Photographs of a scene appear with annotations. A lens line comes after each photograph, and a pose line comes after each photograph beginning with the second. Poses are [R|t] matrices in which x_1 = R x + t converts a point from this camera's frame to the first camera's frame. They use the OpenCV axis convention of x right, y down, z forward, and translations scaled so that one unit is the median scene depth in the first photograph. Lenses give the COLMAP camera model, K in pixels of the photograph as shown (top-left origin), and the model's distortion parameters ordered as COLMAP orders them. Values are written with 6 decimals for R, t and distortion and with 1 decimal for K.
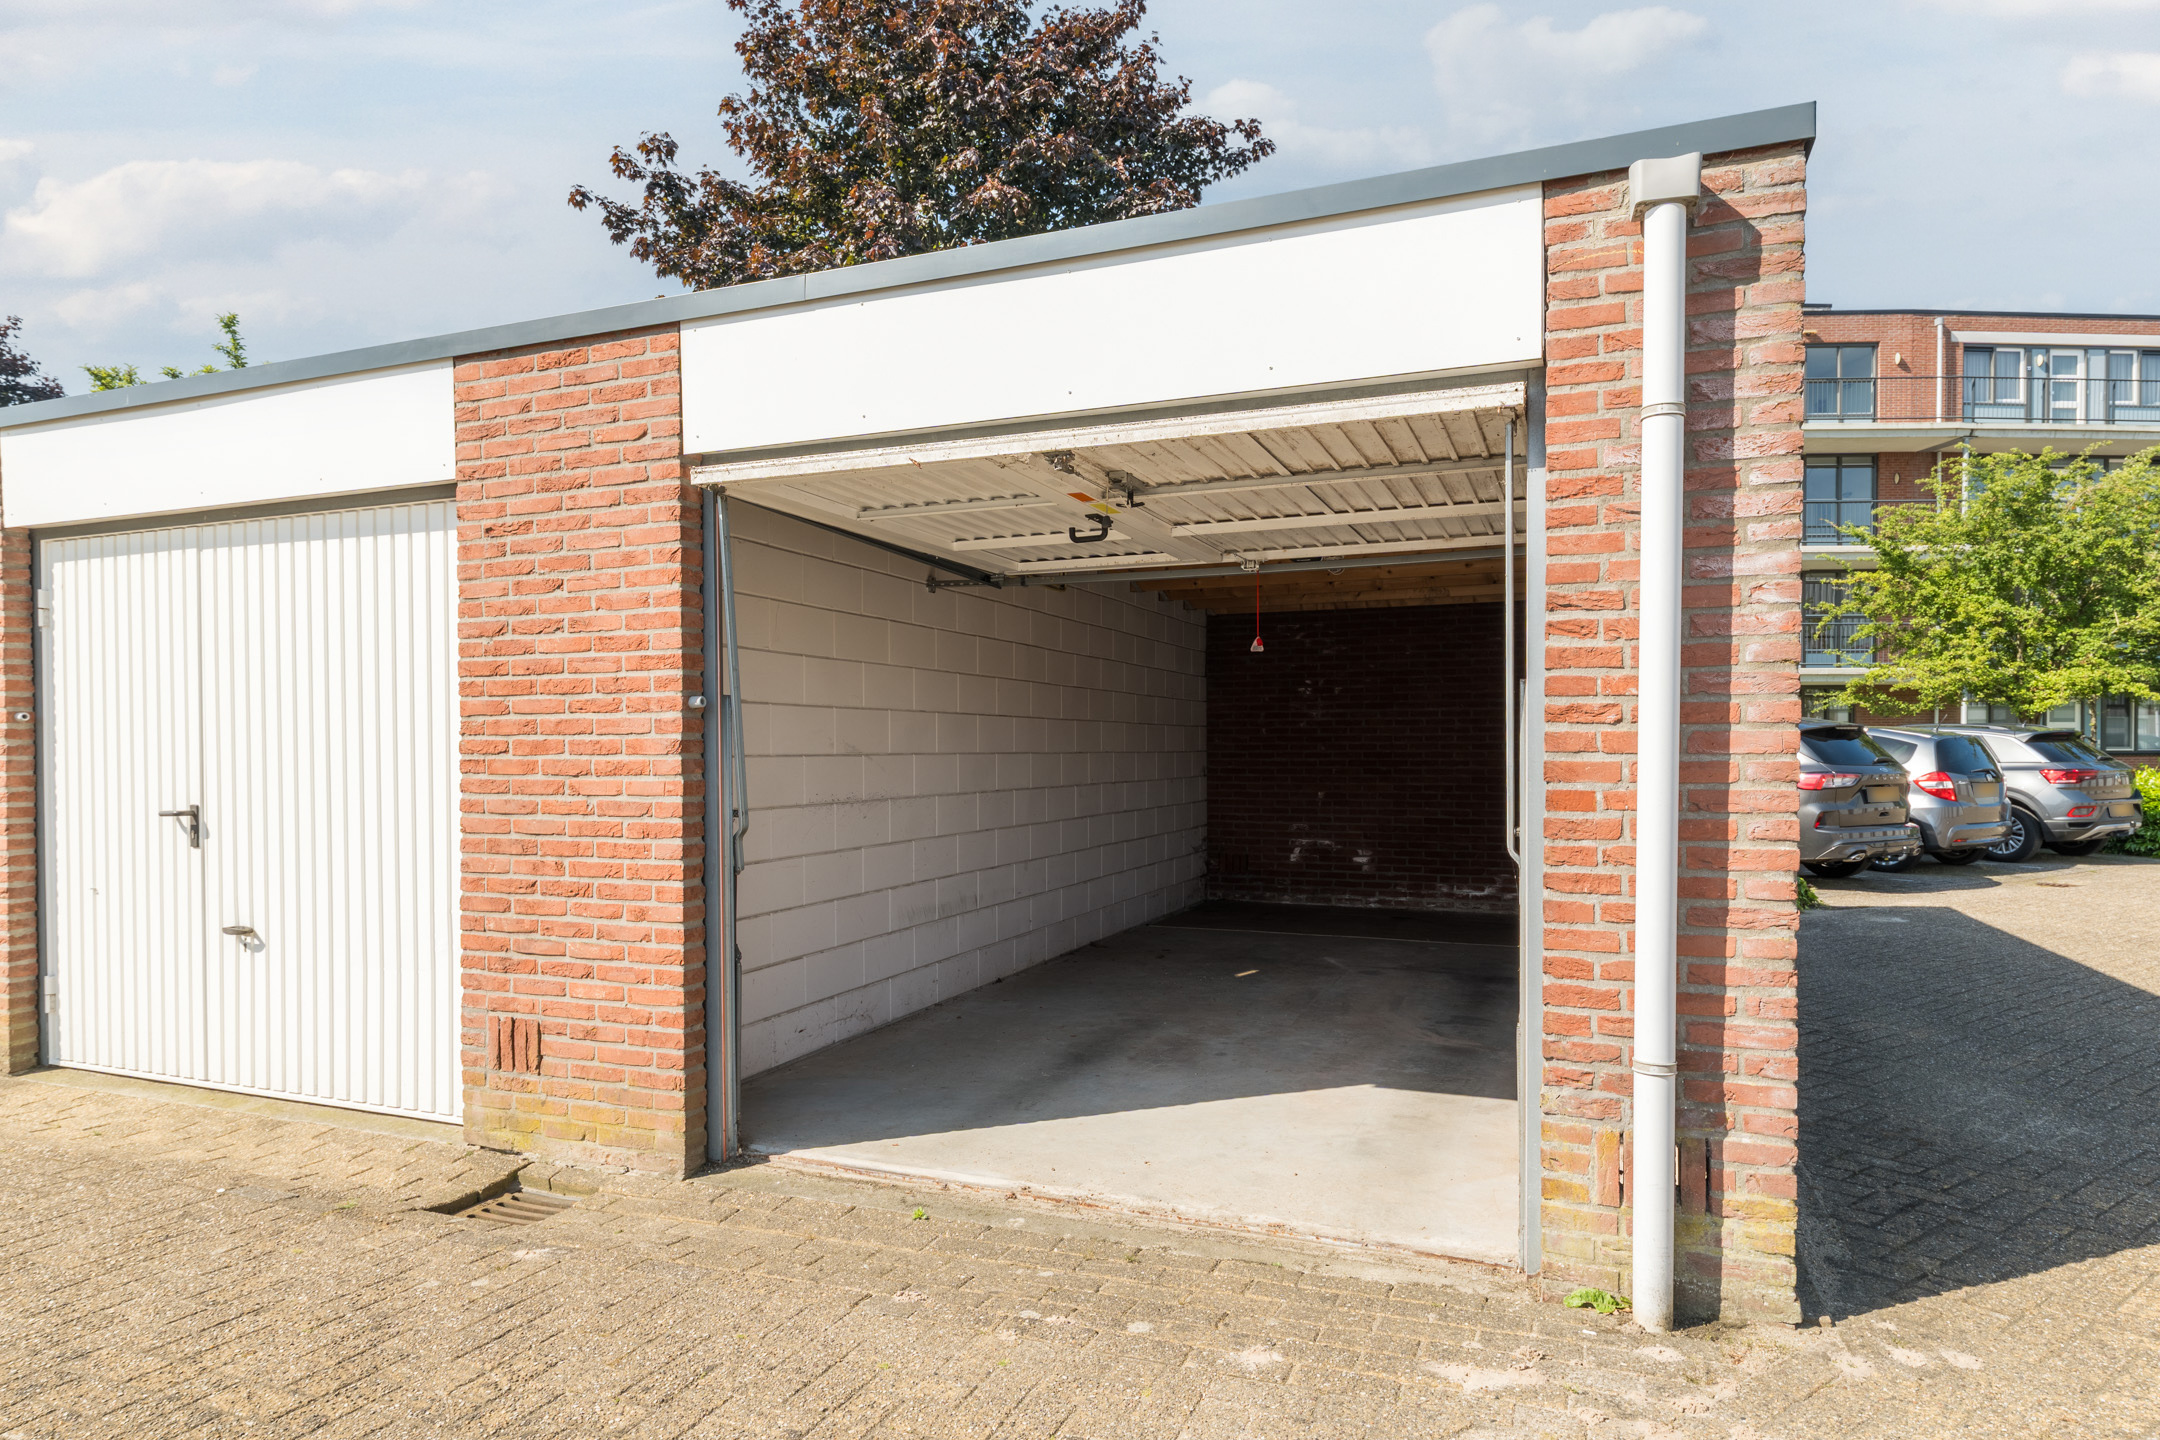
lens RADIAL K [[1260.6, 0, 1074.6], [0, 1260.6, 767.6], [0, 0, 1]] dist [0.001140, -0.000210]
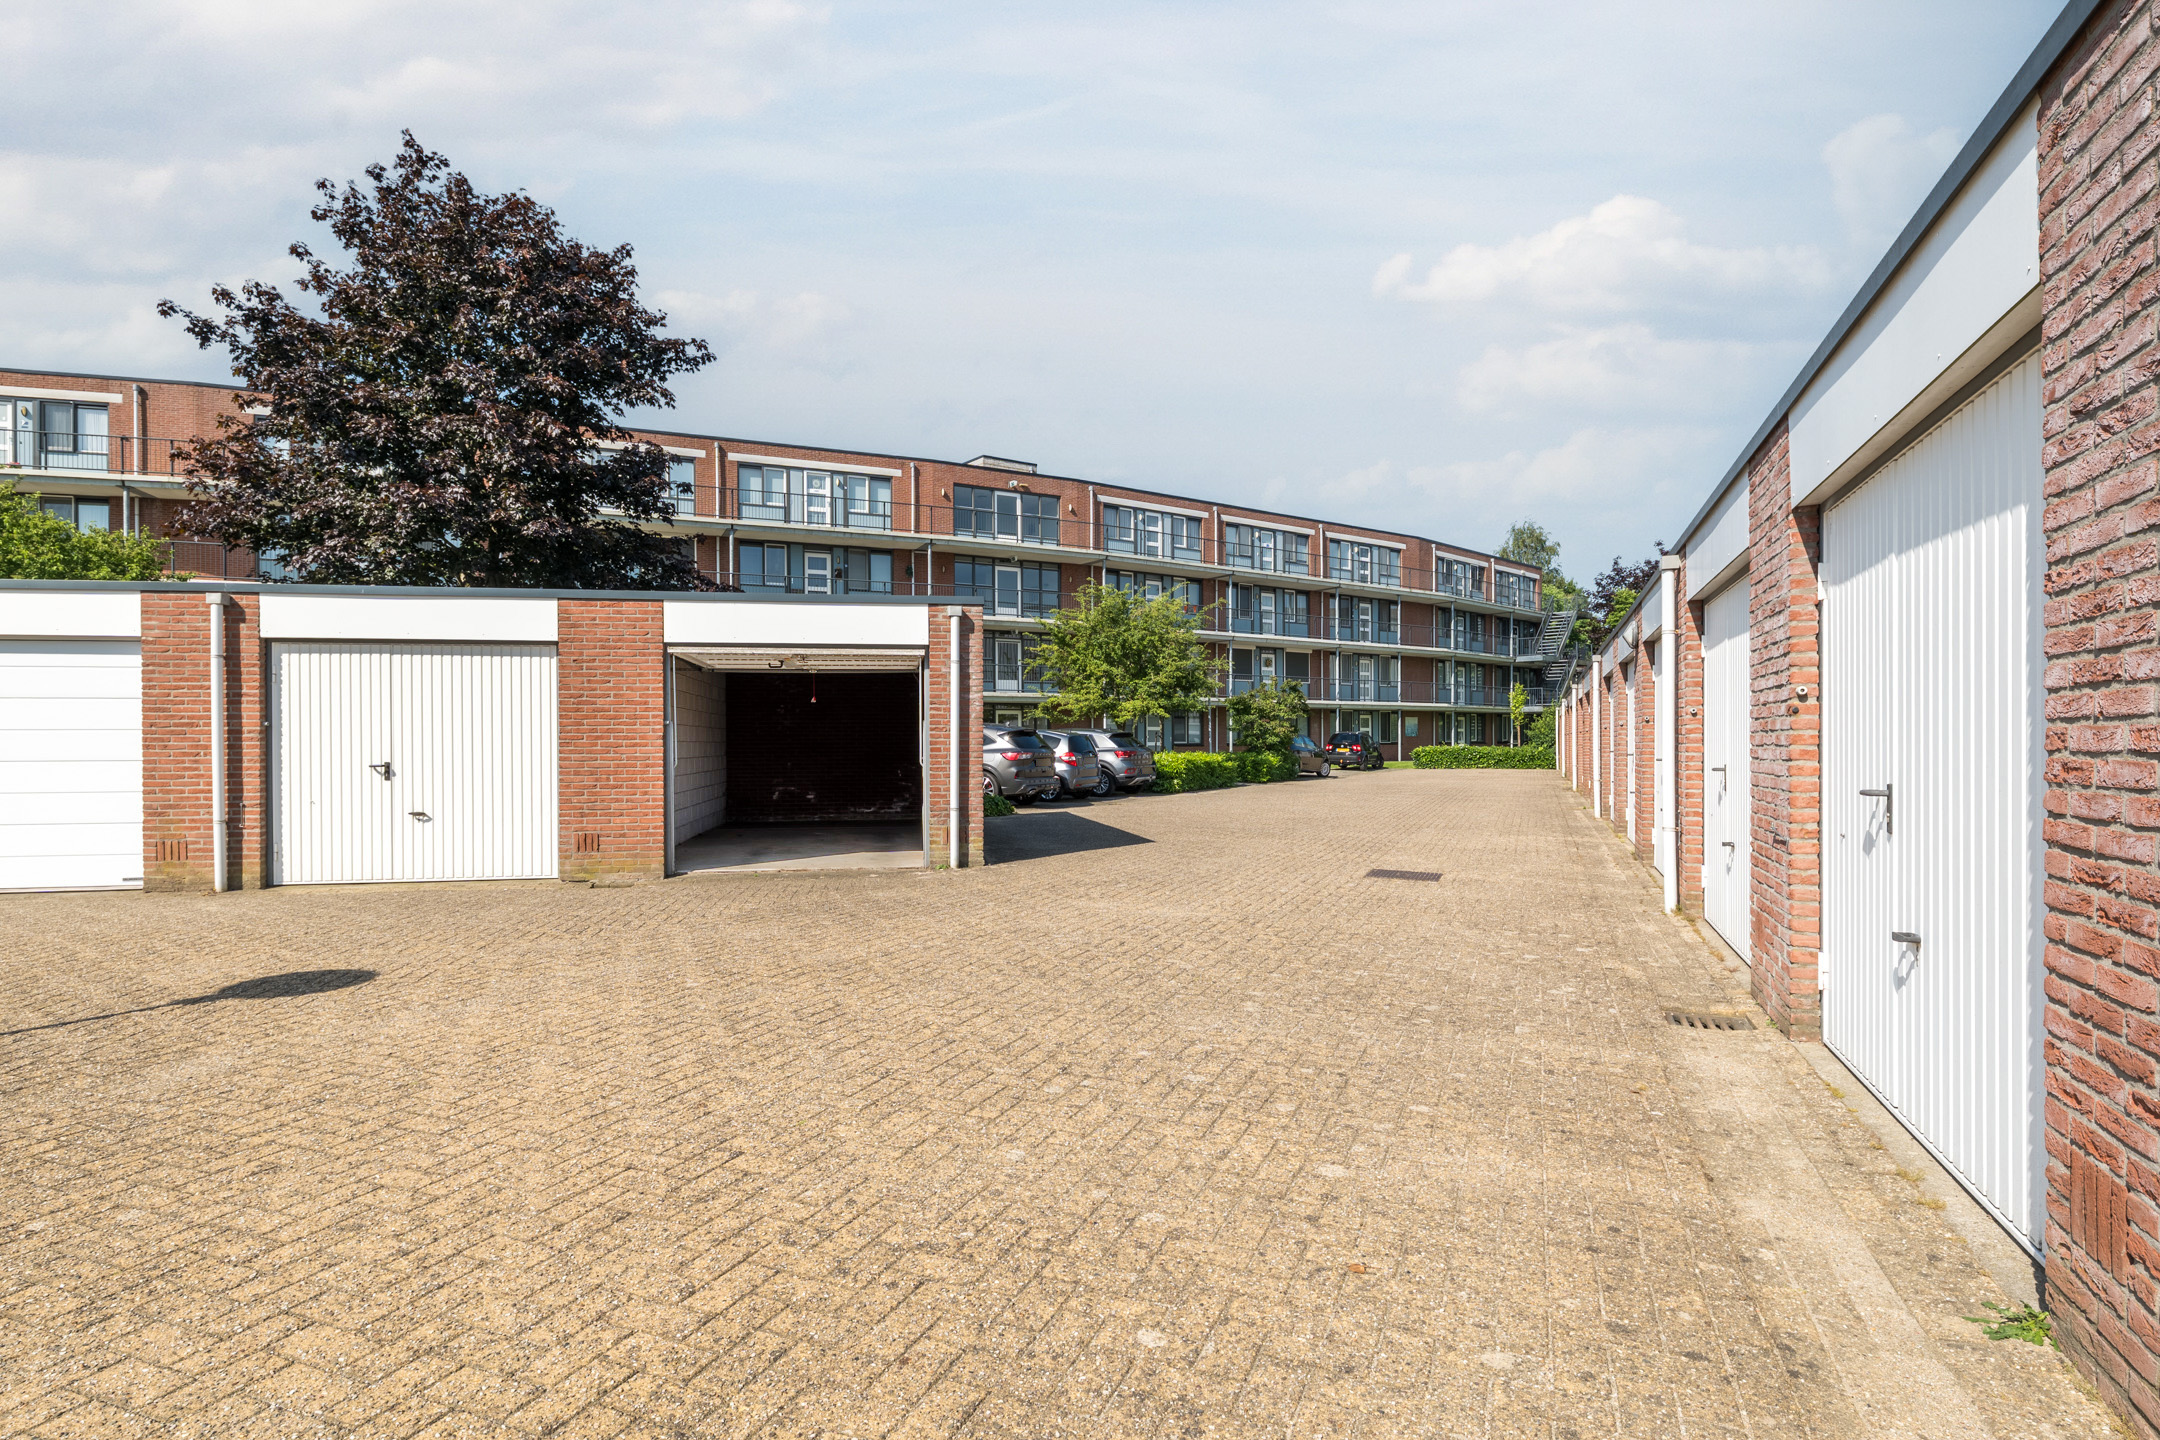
lens RADIAL K [[1116.5, 0, 1082.2], [0, 1116.5, 737.3], [0, 0, 1]] dist [0.000671, 0.000230]
pose [[0.845132, 0.001083, 0.534556, -0.623164], [0.010692, 0.999764, -0.018930, 0.031774], [-0.534450, 0.021714, 0.844921, -1.267610]]
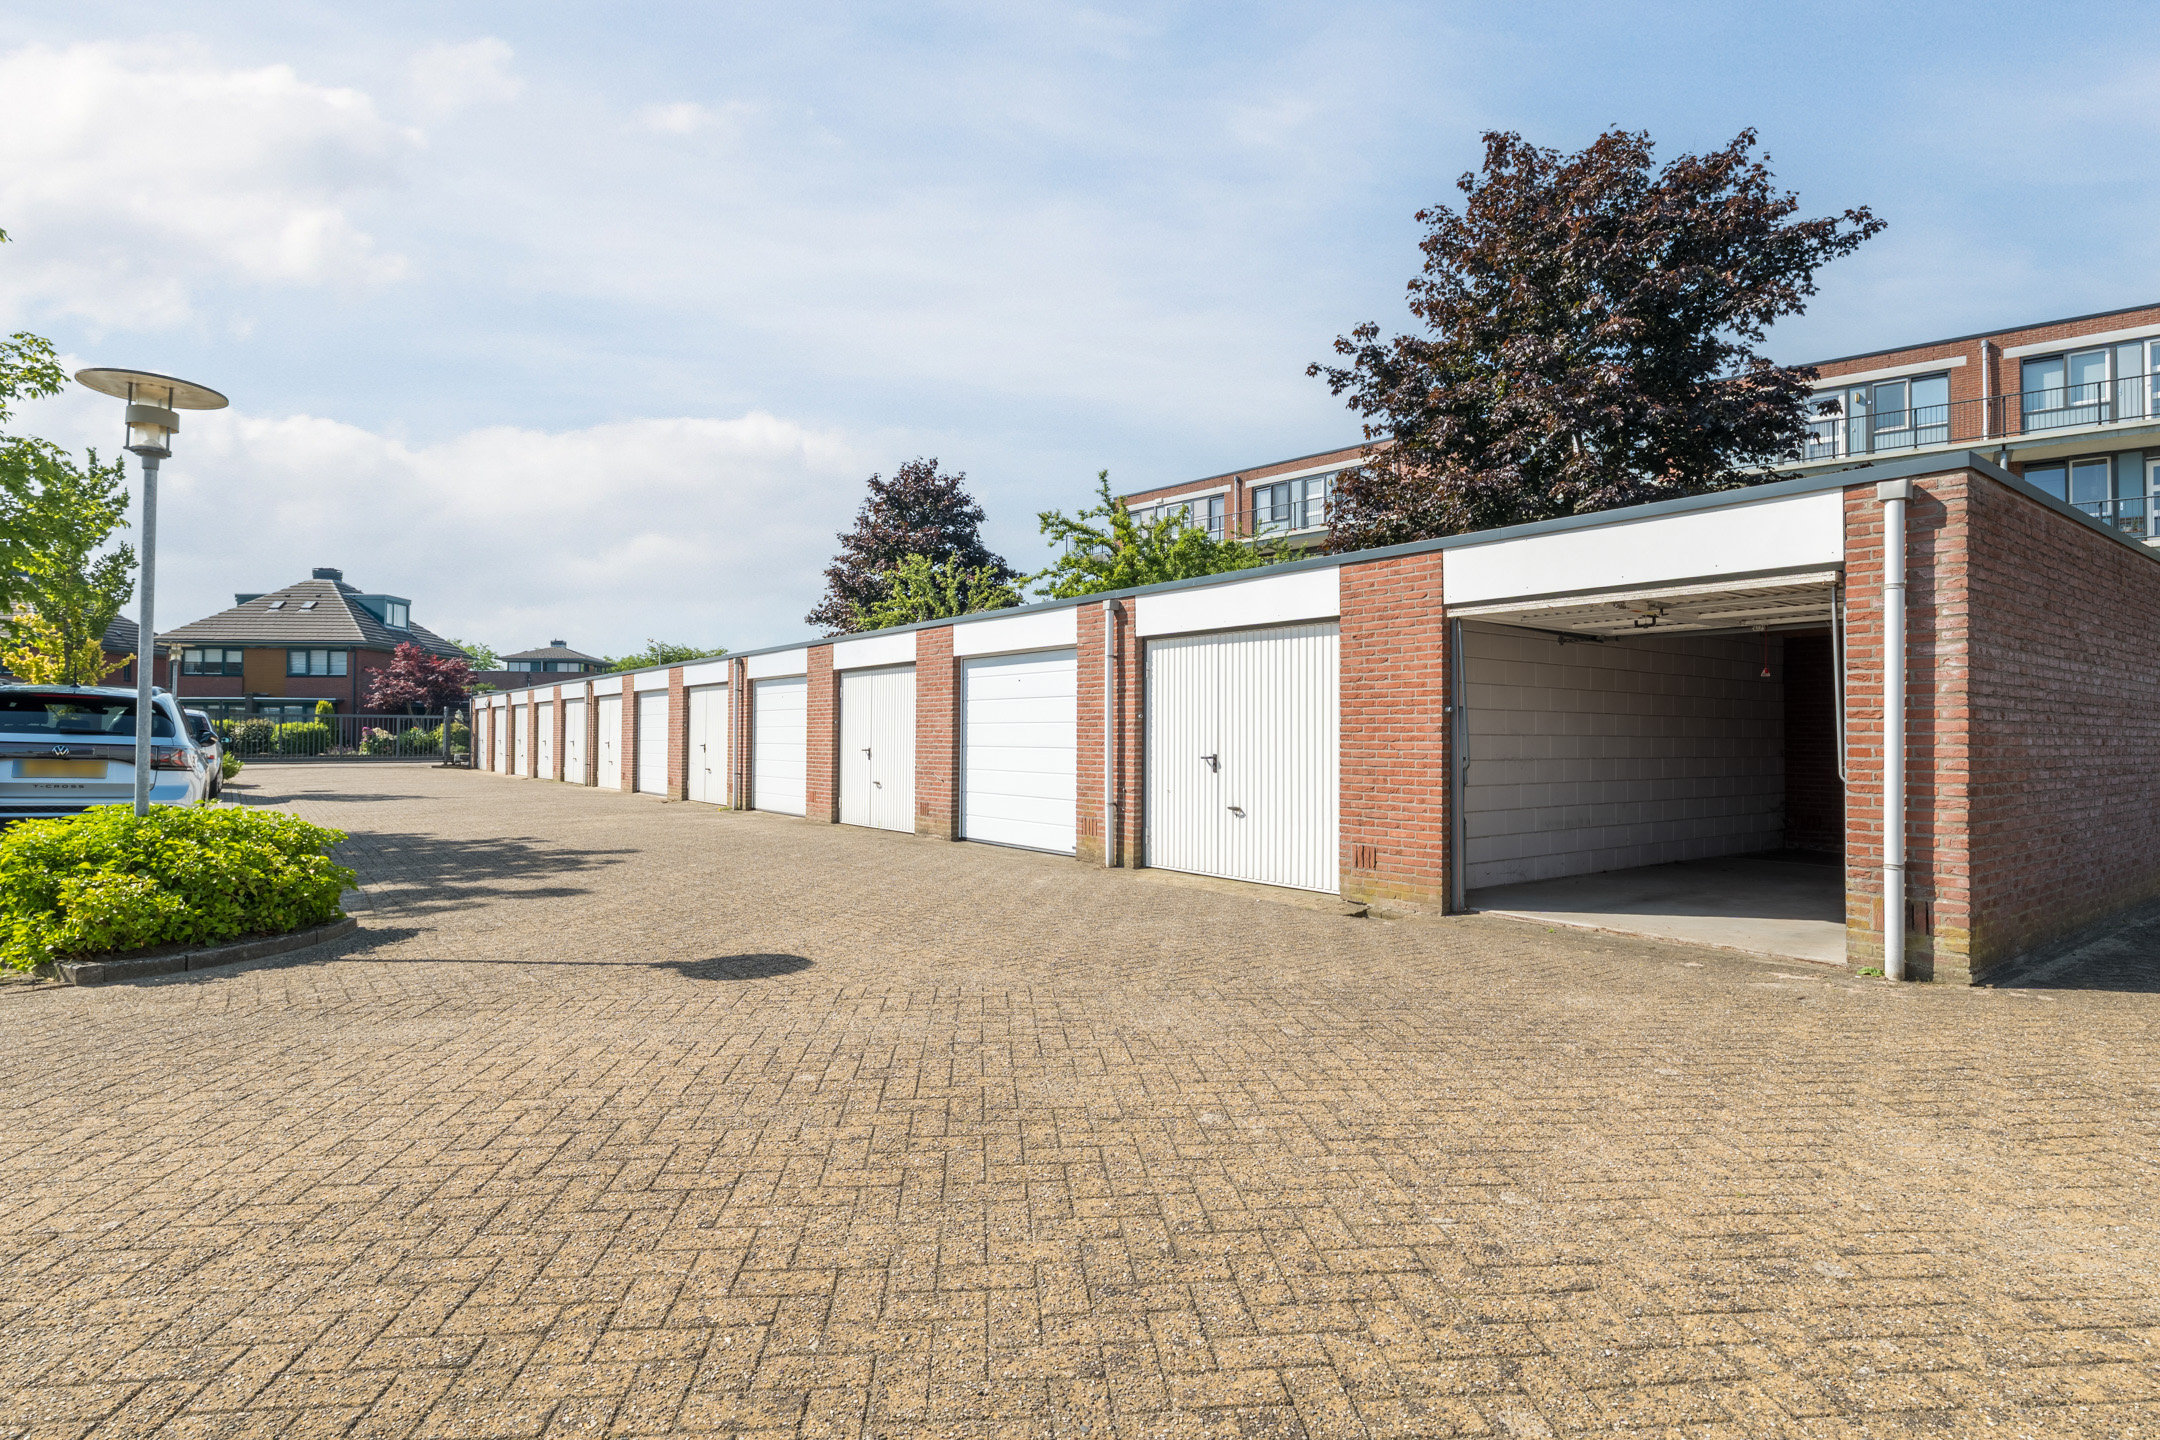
lens RADIAL K [[1097.3, 0, 1078.7], [0, 1097.3, 717.4], [0, 0, 1]] dist [0.002753, 0.000746]
pose [[0.860921, -0.001691, -0.508735, 0.098540], [-0.016058, 0.999406, -0.030497, 0.024150], [0.508485, 0.034425, 0.860383, -0.752486]]
